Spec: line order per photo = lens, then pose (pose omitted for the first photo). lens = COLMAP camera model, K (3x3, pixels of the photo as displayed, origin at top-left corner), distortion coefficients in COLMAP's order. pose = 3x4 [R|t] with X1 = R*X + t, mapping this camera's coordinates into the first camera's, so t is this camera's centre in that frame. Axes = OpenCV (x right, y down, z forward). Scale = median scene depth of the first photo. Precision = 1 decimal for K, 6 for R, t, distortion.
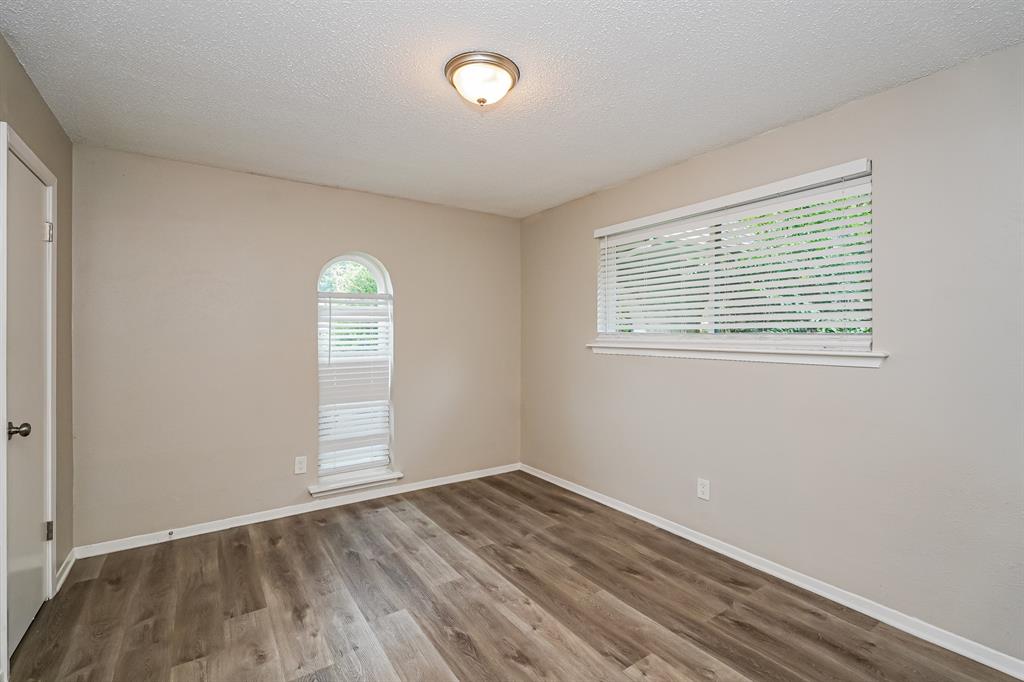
lens RADIAL K [[462.3, 0, 512.5], [0, 462.3, 337.3], [0, 0, 1]] dist [-0.007696, 0.003079]
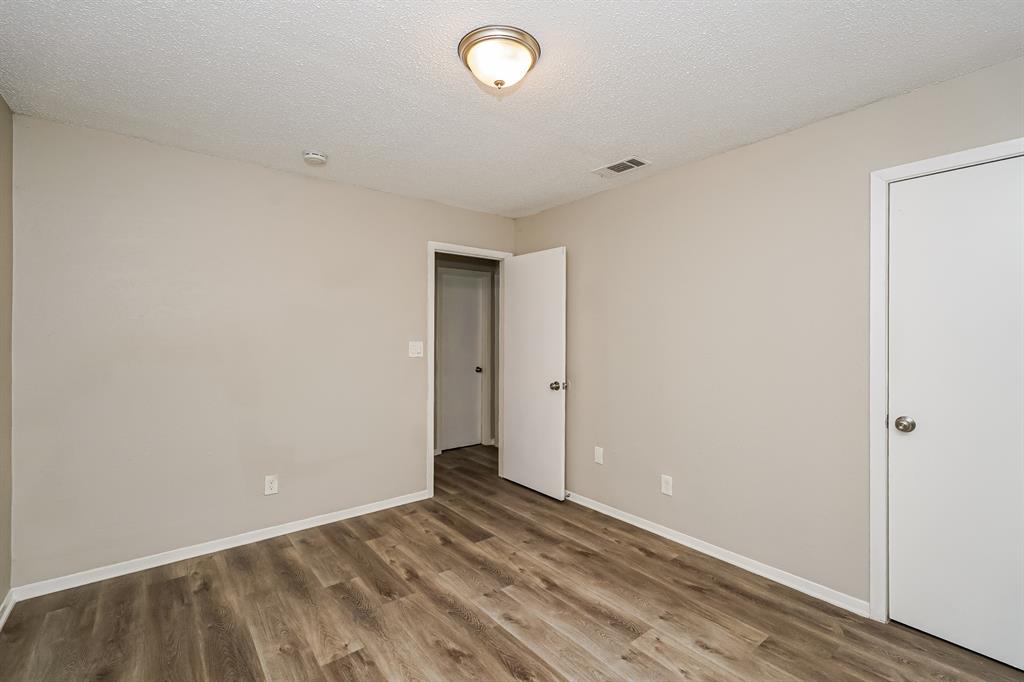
lens RADIAL K [[462.3, 0, 511.4], [0, 462.3, 338.7], [0, 0, 1]] dist [-0.007696, 0.003079]
pose [[-0.997412, -0.000657, -0.071899, -0.028991], [-0.001340, 0.999954, 0.009453, -0.017838], [0.071889, 0.009525, -0.997367, 2.007616]]
